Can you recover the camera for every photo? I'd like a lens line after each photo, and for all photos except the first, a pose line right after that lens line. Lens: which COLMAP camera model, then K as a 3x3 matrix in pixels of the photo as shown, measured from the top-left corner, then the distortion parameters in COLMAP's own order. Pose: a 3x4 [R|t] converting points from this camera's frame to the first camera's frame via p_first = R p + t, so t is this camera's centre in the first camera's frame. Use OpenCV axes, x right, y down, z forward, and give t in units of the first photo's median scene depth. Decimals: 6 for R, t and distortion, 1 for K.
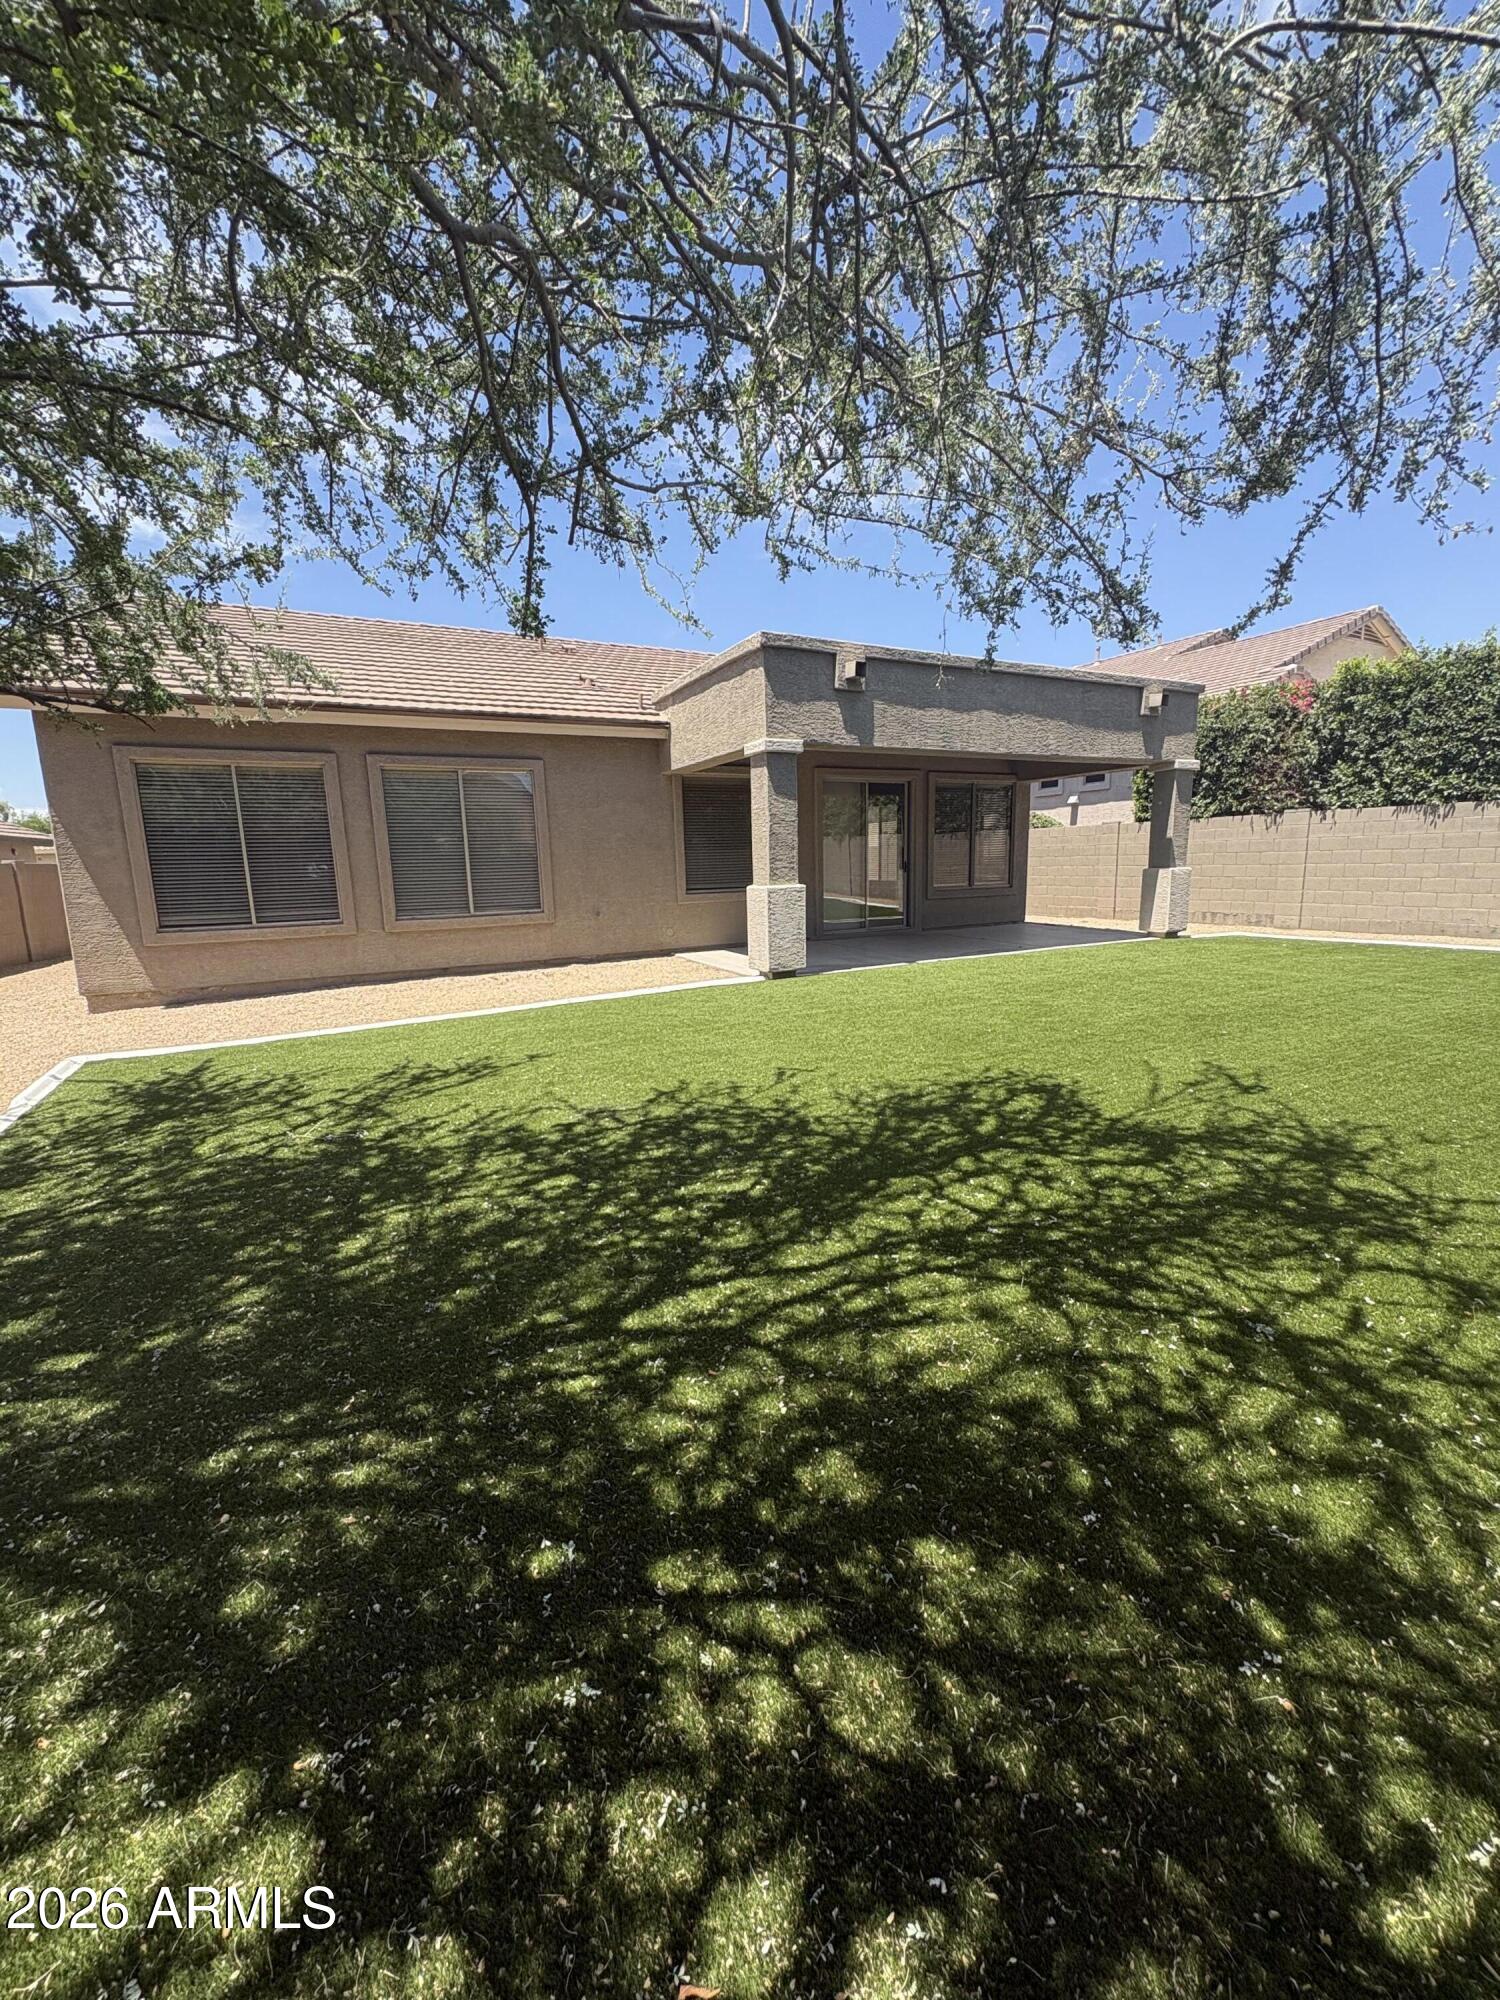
lens RADIAL K [[792.0, 0, 750.0], [0, 792.0, 1000.0], [0, 0, 1]] dist [-0.000654, 0.000007]
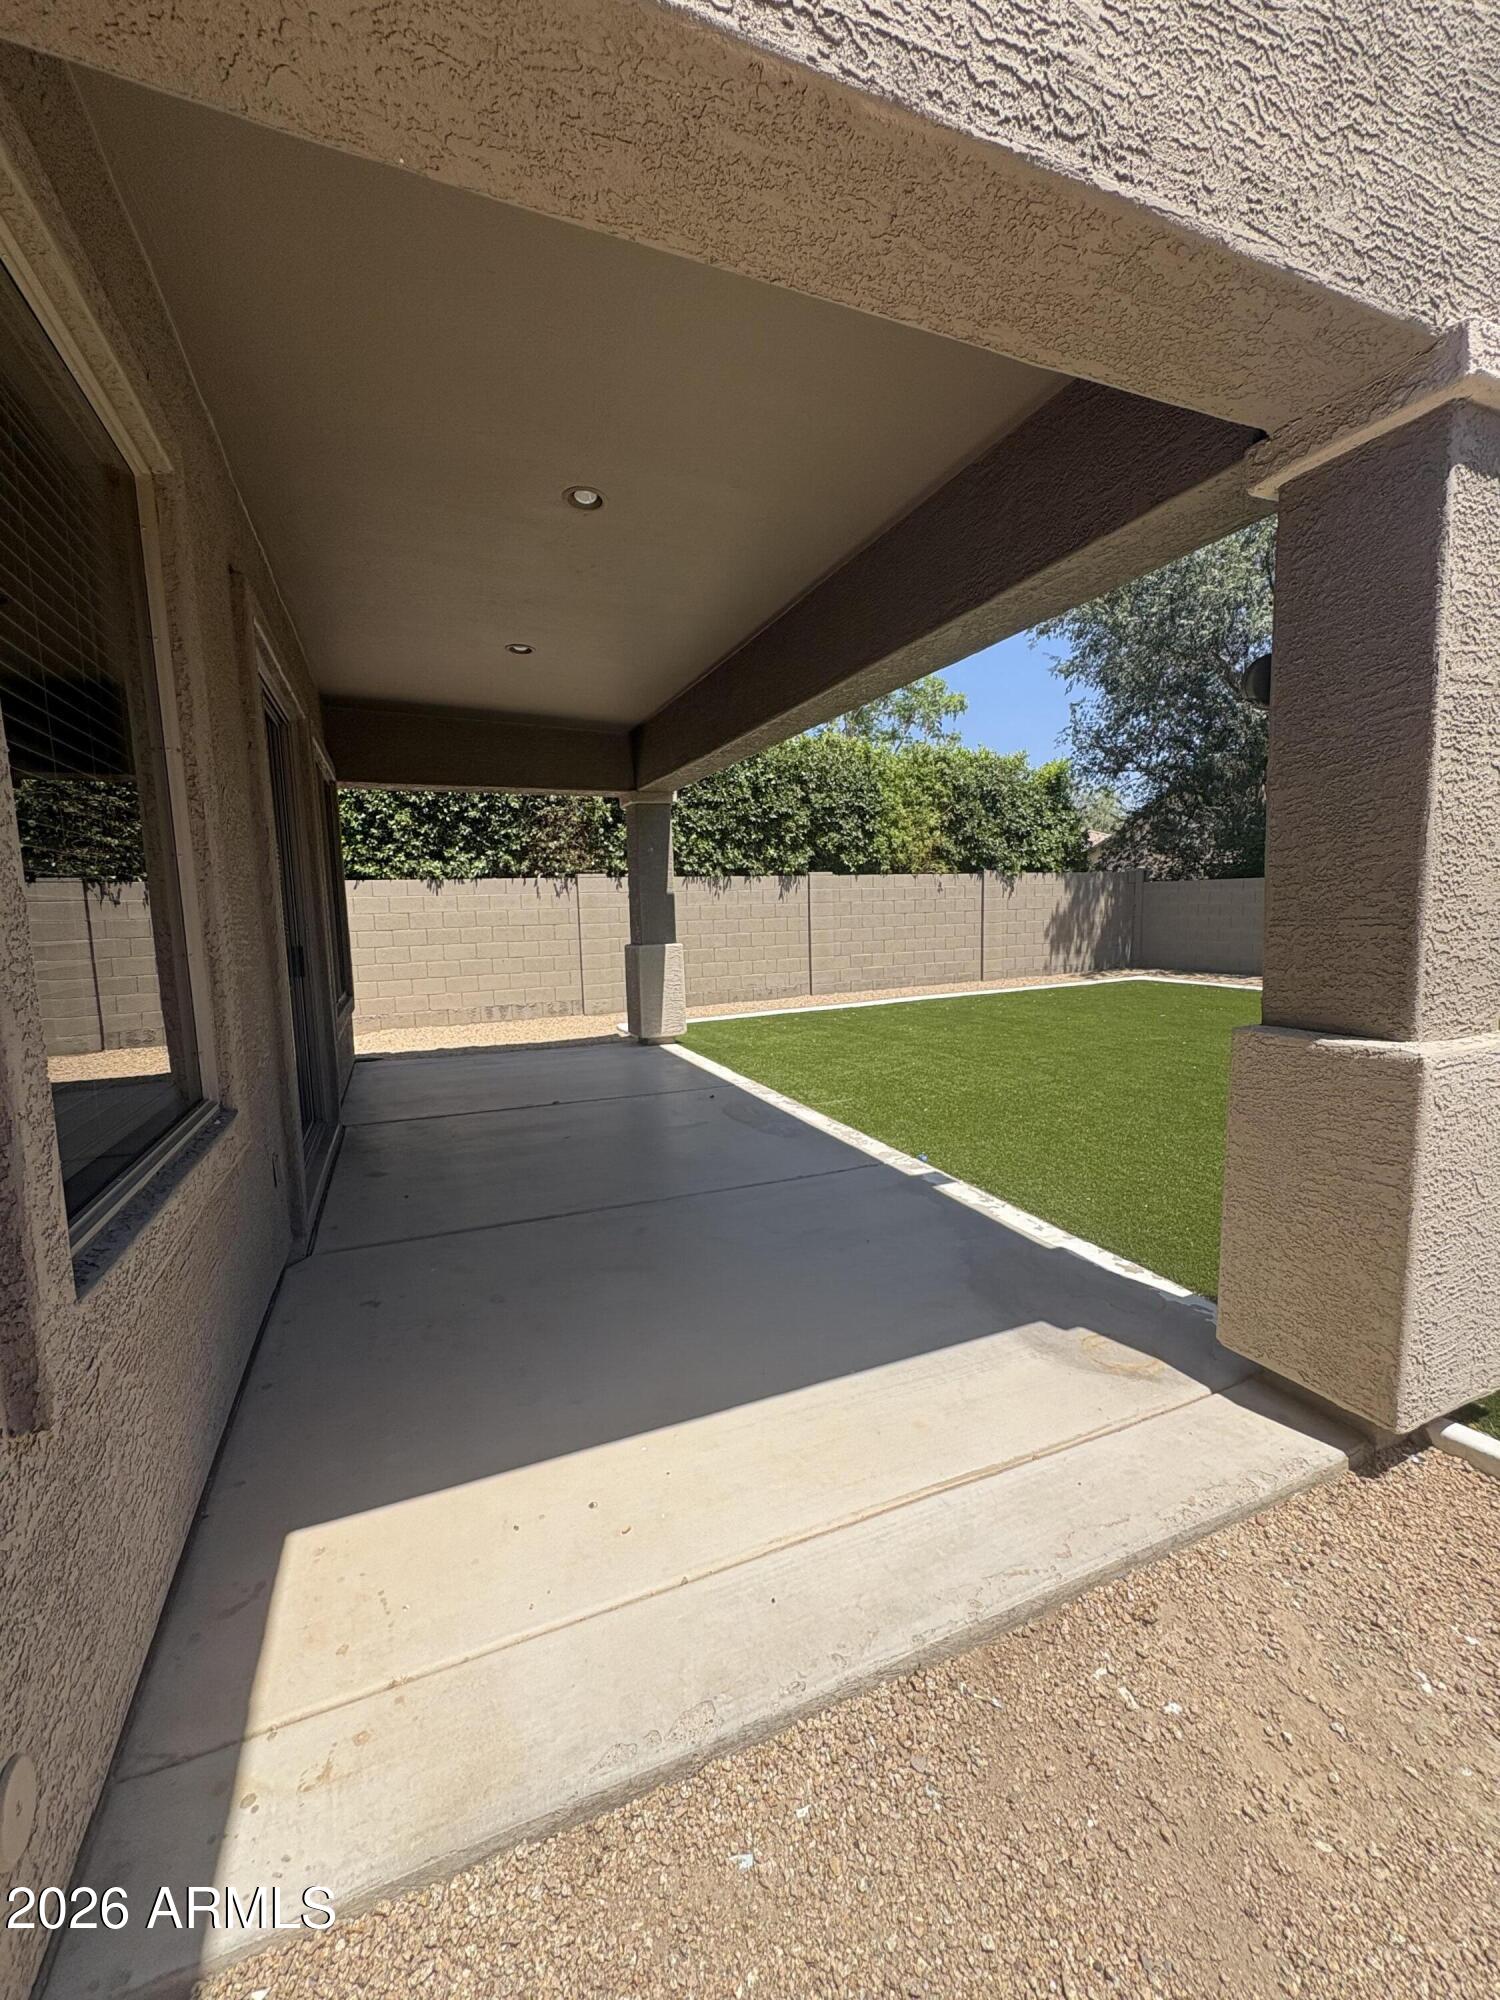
lens RADIAL K [[792.0, 0, 750.0], [0, 792.0, 1000.0], [0, 0, 1]] dist [-0.000654, 0.000007]
pose [[0.078068, -0.090833, 0.992801, -0.130912], [0.195623, 0.977877, 0.074085, -0.126649], [-0.977567, 0.188431, 0.094110, 0.710863]]
